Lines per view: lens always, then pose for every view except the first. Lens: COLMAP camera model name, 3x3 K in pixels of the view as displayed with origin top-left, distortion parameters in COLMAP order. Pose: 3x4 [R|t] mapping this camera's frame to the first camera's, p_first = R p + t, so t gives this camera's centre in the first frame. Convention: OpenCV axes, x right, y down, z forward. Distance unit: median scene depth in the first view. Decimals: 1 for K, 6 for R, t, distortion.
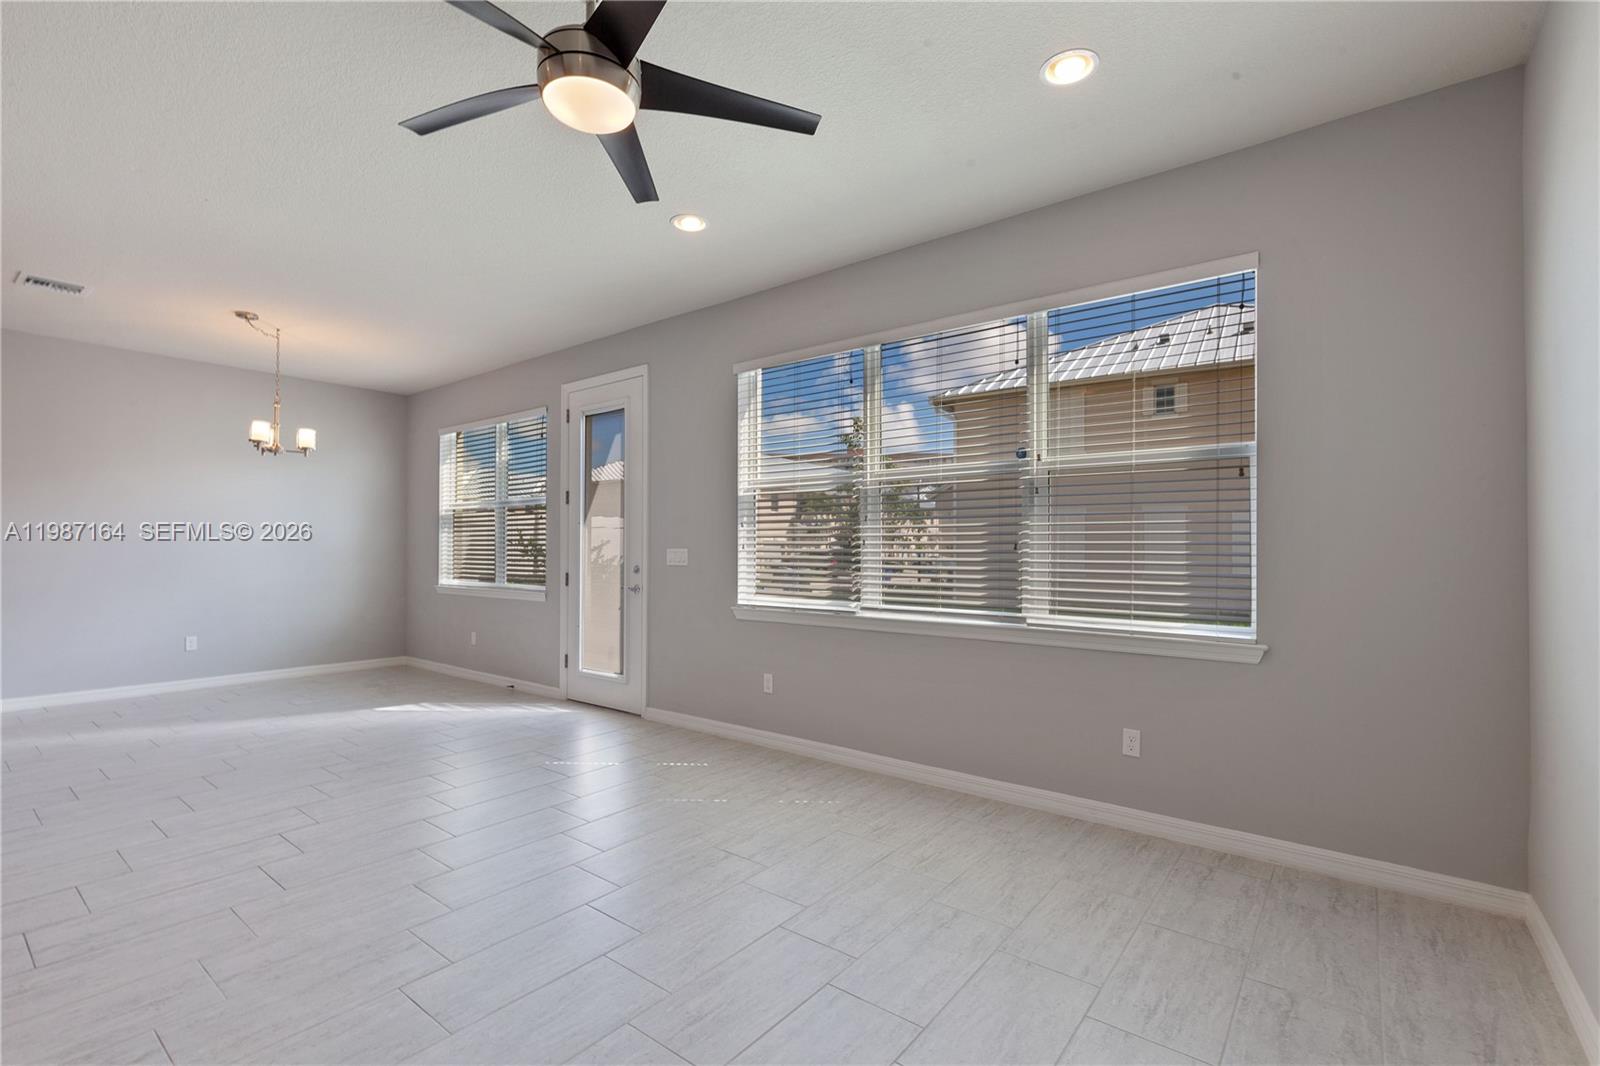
lens RADIAL K [[717.3, 0, 801.0], [0, 717.3, 540.1], [0, 0, 1]] dist [0.002877, 0.000173]
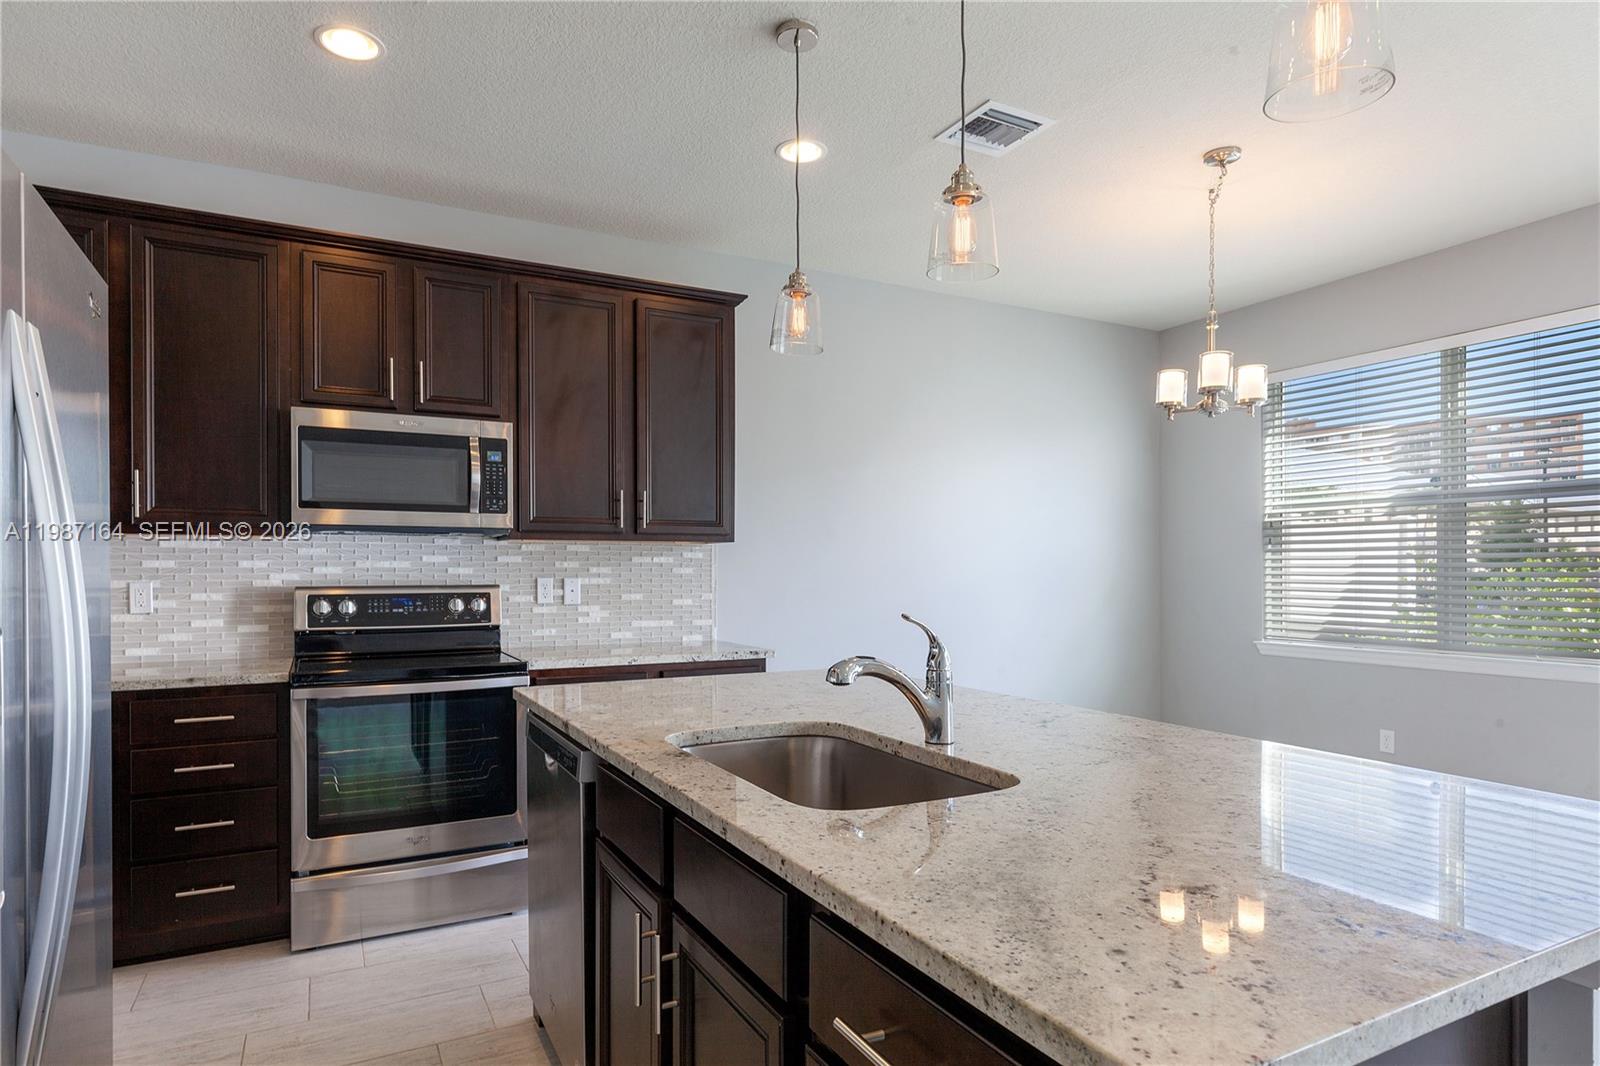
lens RADIAL K [[898.0, 0, 798.3], [0, 898.0, 569.7], [0, 0, 1]] dist [0.003545, 0.000361]
pose [[0.914089, -0.006137, -0.405467, -0.853698], [0.011044, 0.999891, 0.009763, -0.010815], [0.405363, -0.013402, 0.914058, 0.262659]]
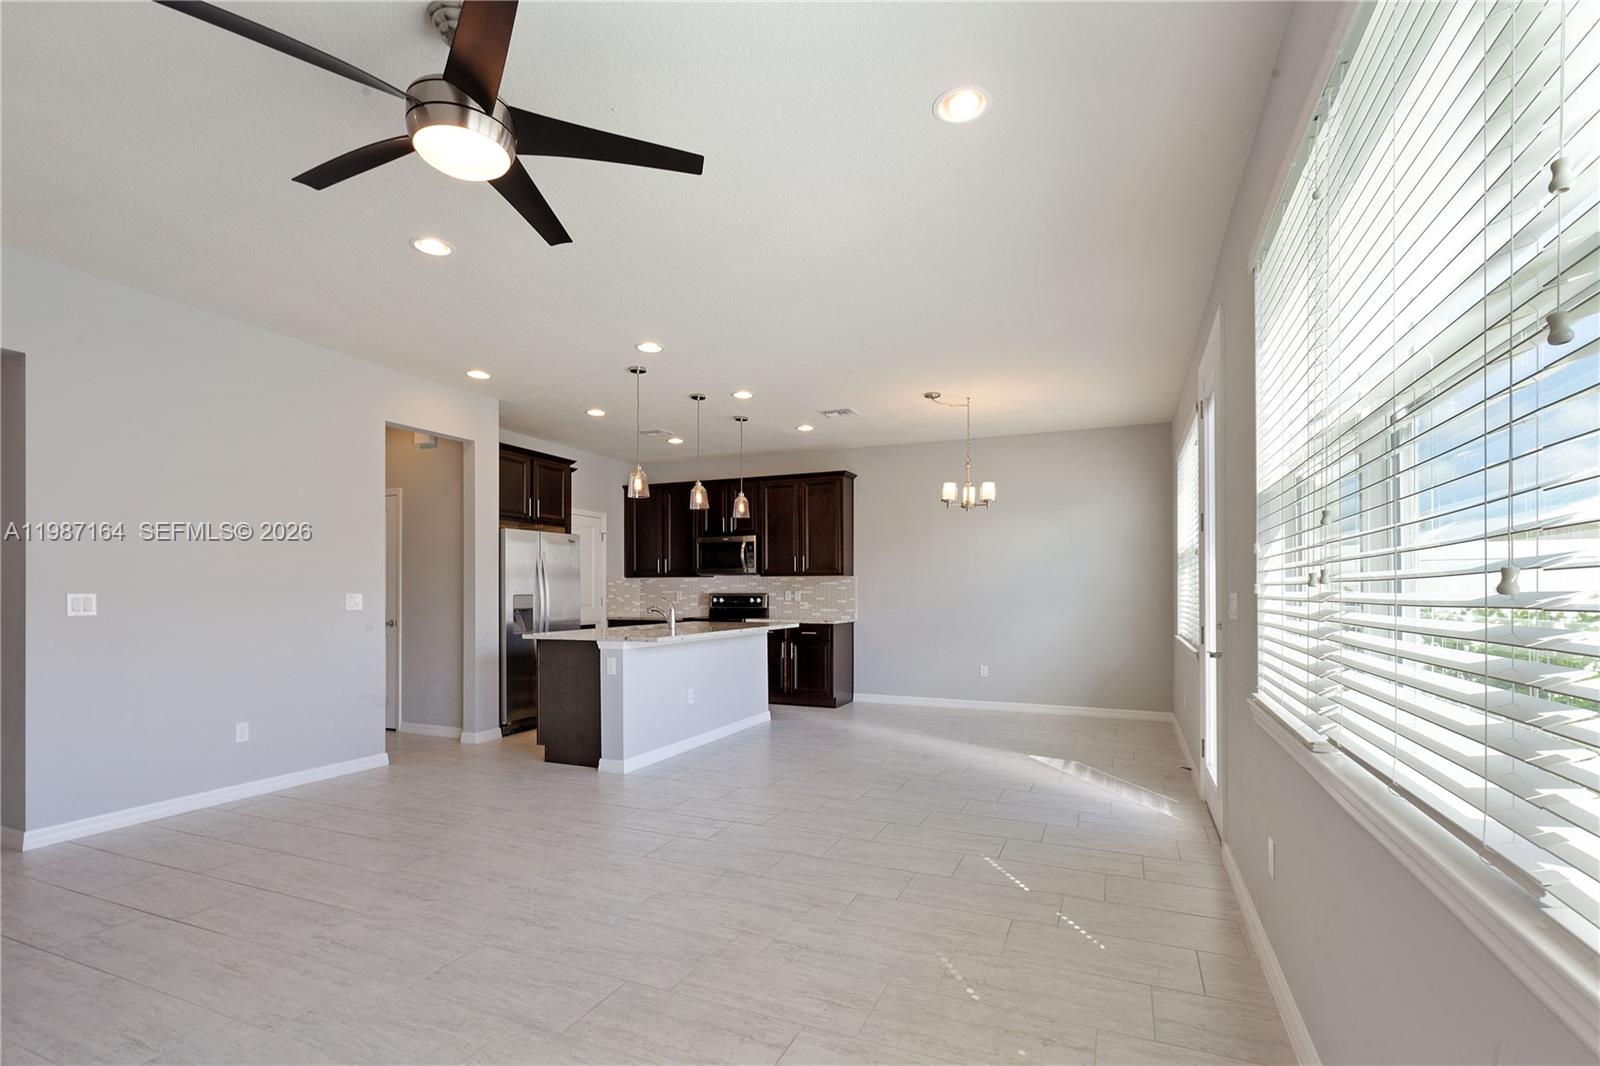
lens RADIAL K [[732.7, 0, 806.7], [0, 732.7, 588.5], [0, 0, 1]] dist [0.002135, 0.000192]
pose [[0.258133, -0.008617, -0.966071, 0.358384], [0.014180, 0.999886, -0.005130, 0.007448], [0.966005, -0.012375, 0.258226, 0.529131]]
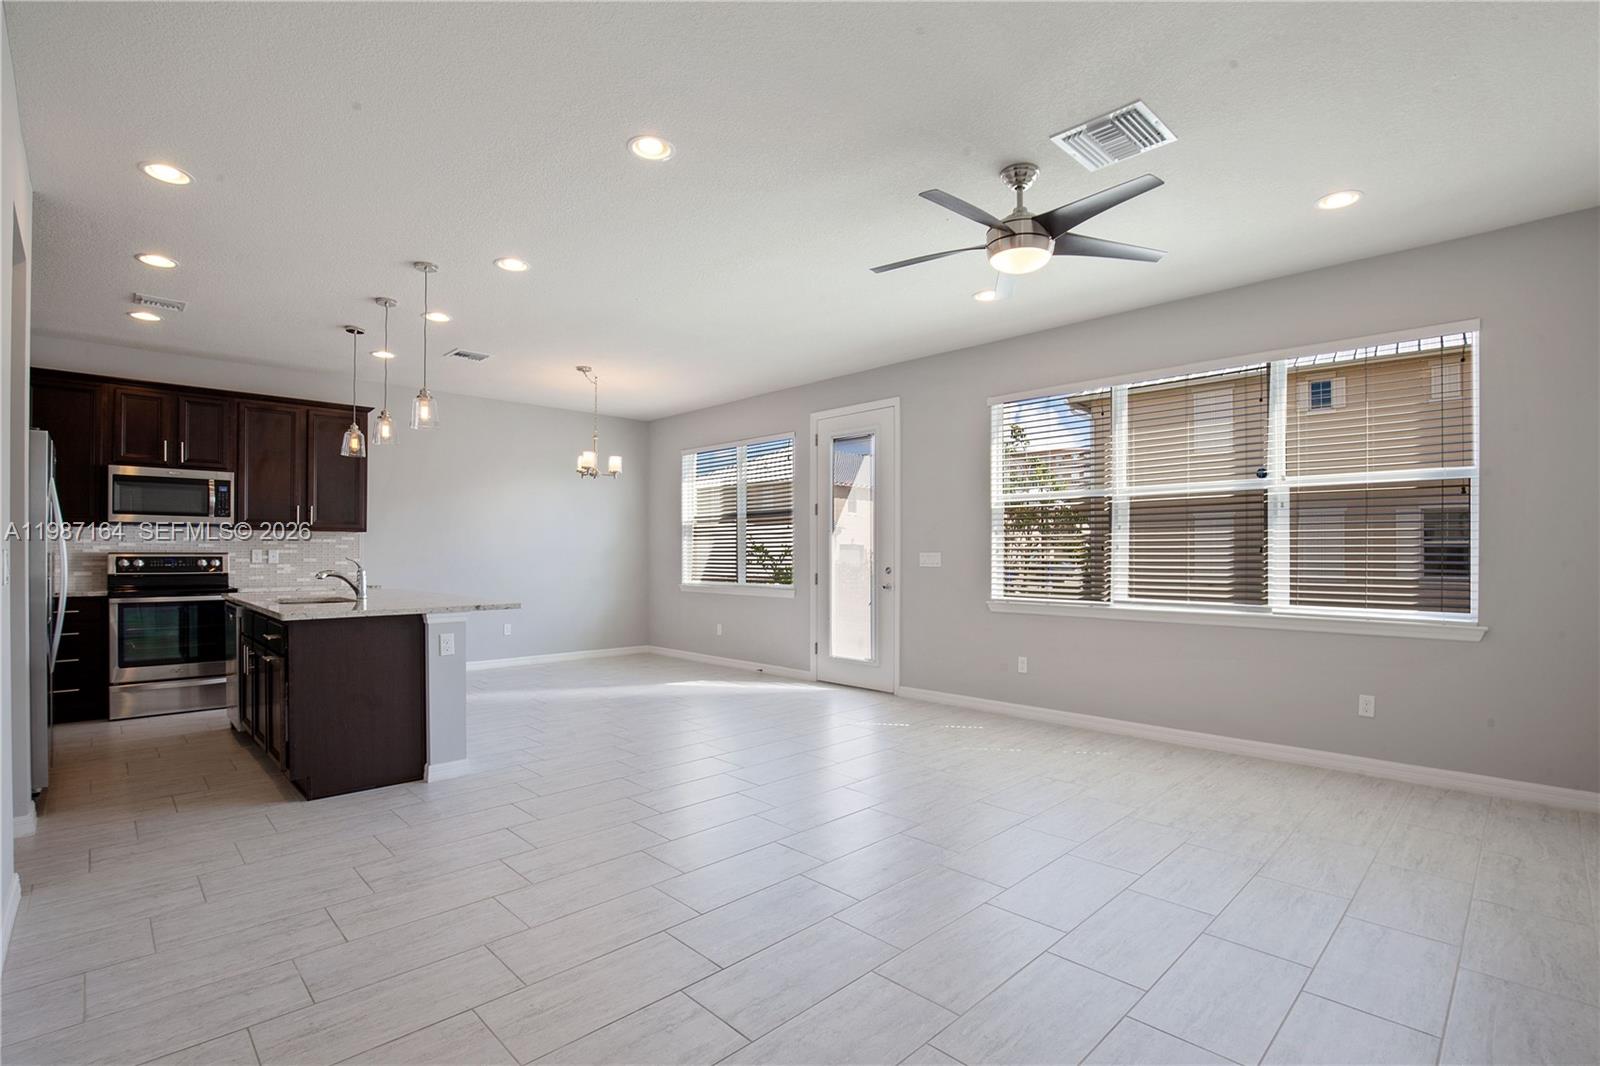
lens RADIAL K [[745.0, 0, 801.9], [0, 745.0, 551.8], [0, 0, 1]] dist [-0.037415, 0.007460]
pose [[0.991293, -0.002407, -0.131656, -0.237506], [0.003752, 0.999943, 0.009967, -0.002657], [0.131625, -0.010374, 0.991245, -0.265719]]
